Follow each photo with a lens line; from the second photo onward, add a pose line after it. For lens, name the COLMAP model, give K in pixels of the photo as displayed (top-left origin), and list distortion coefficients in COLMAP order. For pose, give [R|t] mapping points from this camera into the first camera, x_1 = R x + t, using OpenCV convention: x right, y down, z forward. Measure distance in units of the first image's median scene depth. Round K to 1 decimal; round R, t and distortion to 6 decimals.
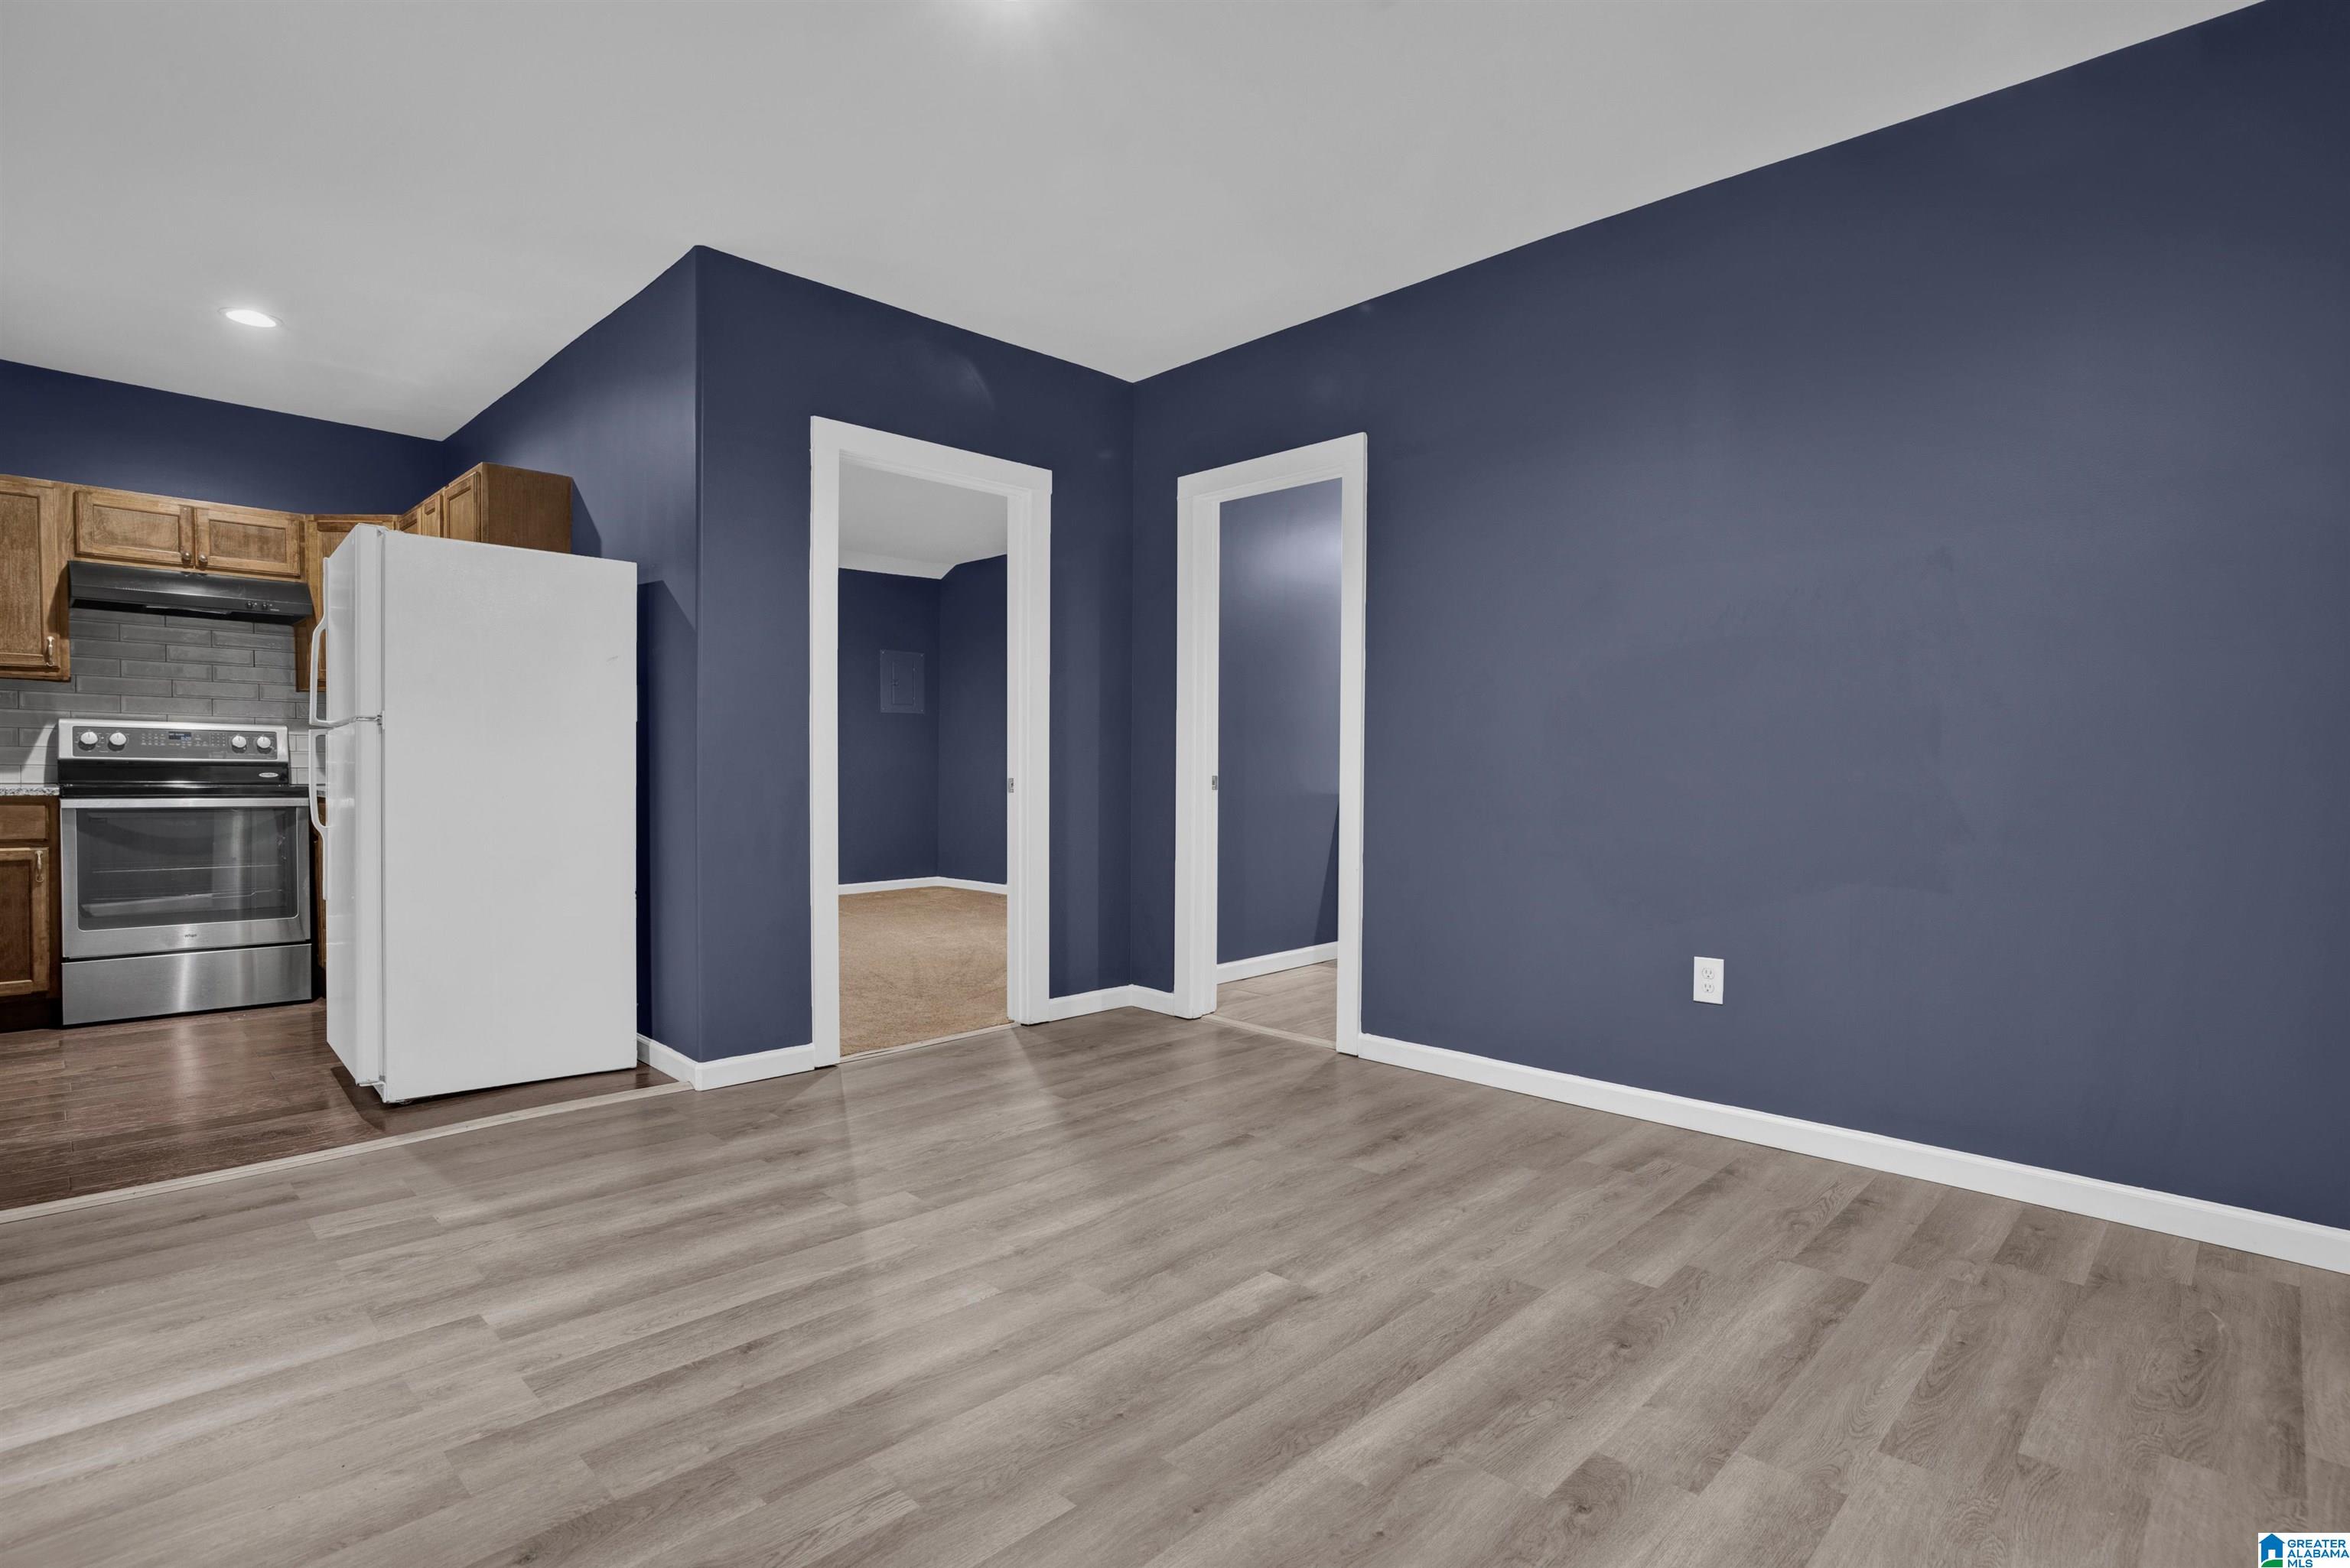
lens RADIAL K [[1126.1, 0, 1177.9], [0, 1126.1, 779.2], [0, 0, 1]] dist [-0.025119, 0.006172]
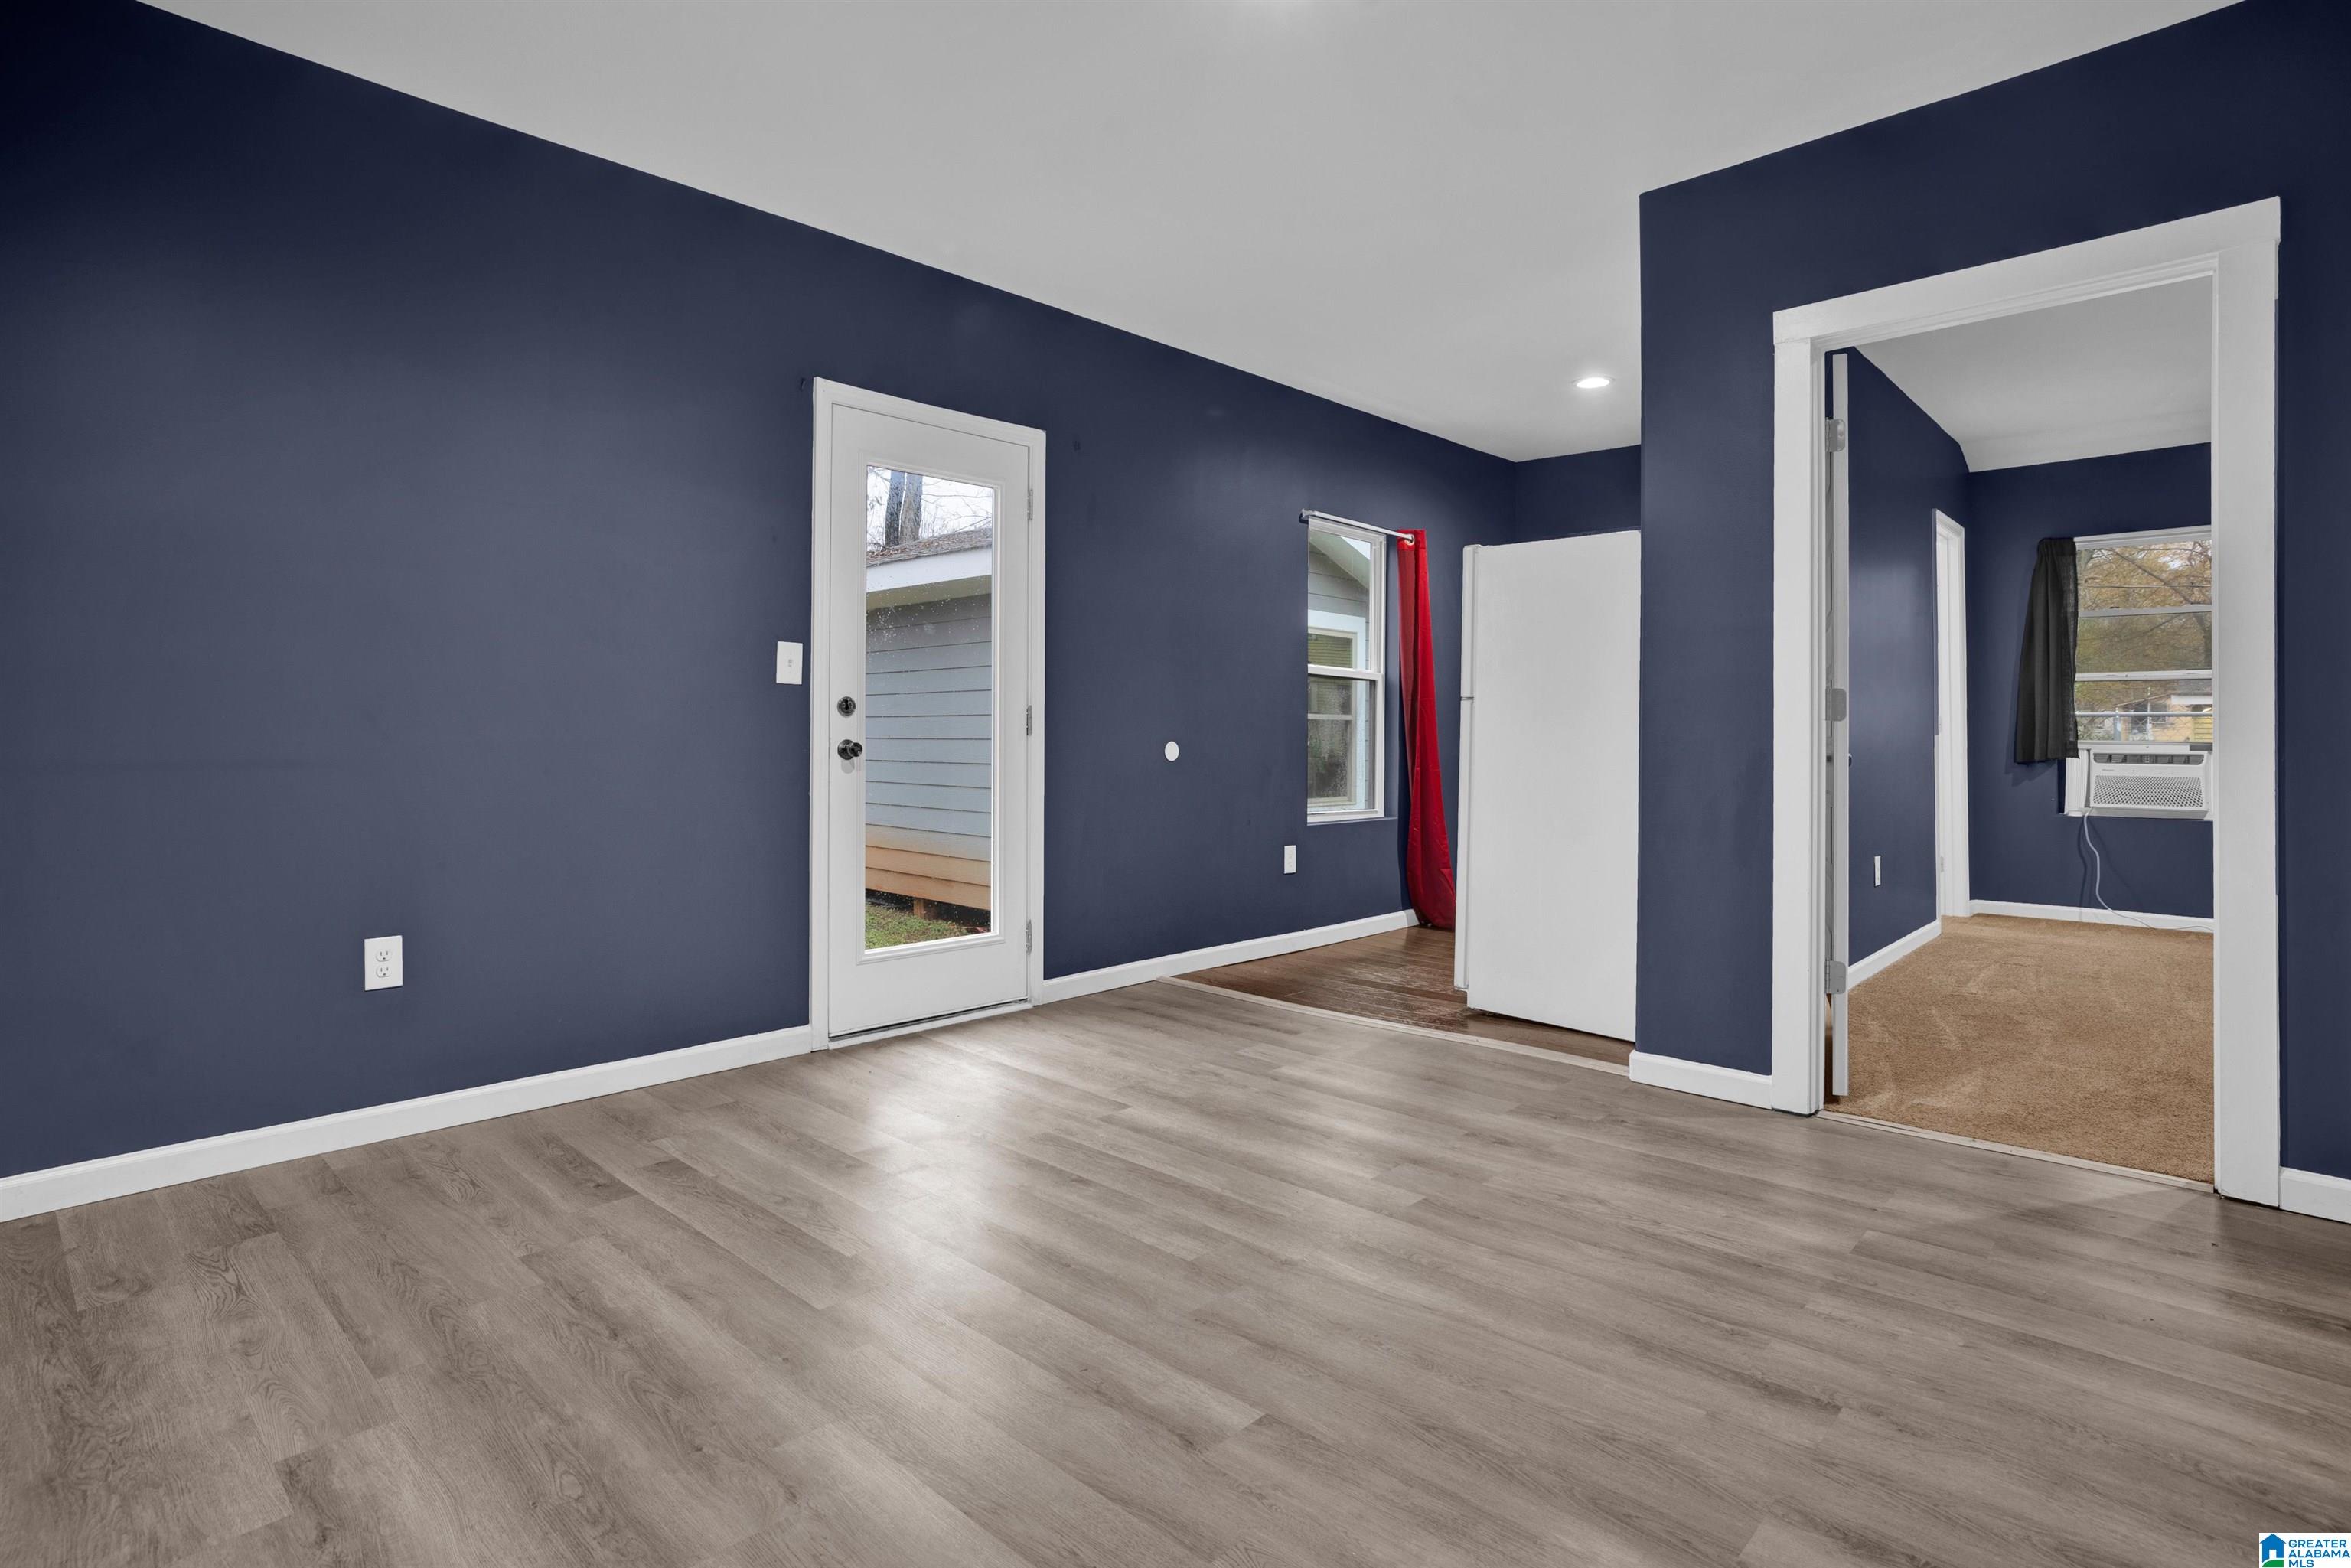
lens RADIAL K [[1211.3, 0, 1180.7], [0, 1211.3, 780.7], [0, 0, 1]] dist [-0.006363, 0.000208]
pose [[0.027309, 0.033738, -0.999058, 0.822794], [-0.009623, 0.999393, 0.033486, 0.001939], [0.999581, 0.008700, 0.027617, 0.890244]]
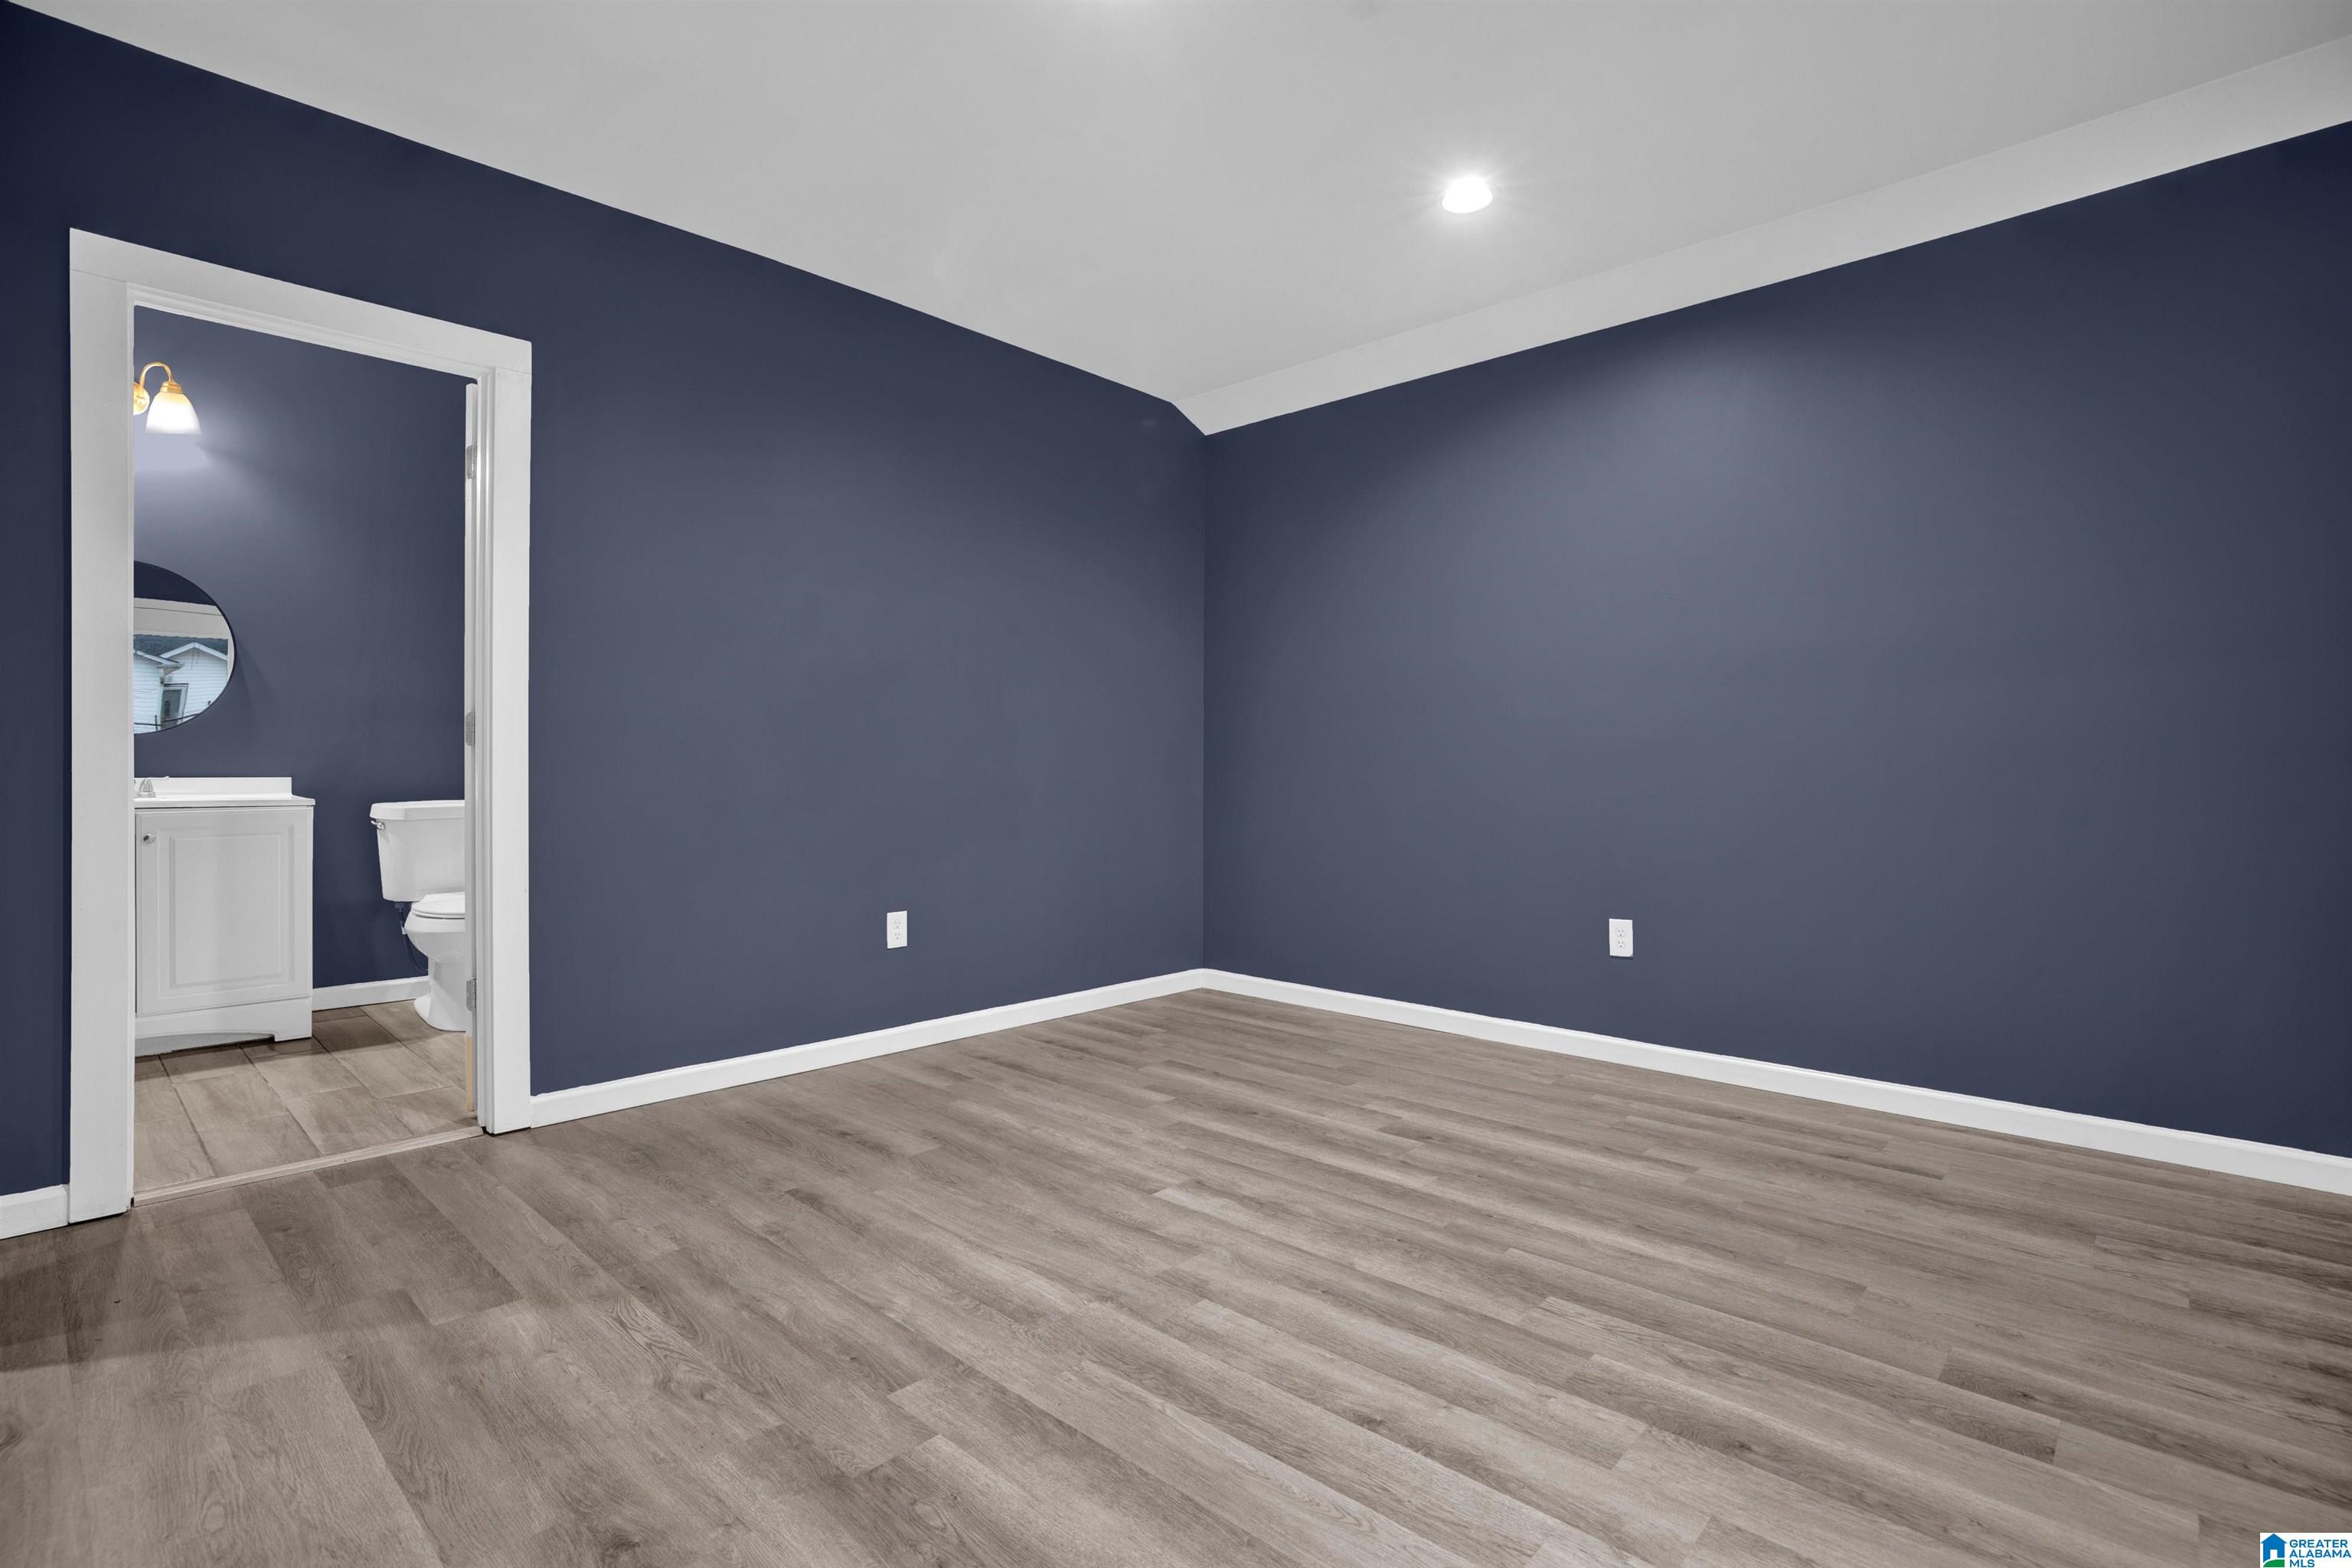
lens RADIAL K [[1127.1, 0, 1161.9], [0, 1127.1, 779.8], [0, 0, 1]] dist [-0.025119, 0.006172]
pose [[-0.019094, -0.018275, 0.999651, -1.036512], [0.004422, 0.999822, 0.018363, -0.009255], [-0.999808, 0.004772, -0.019009, 0.977342]]
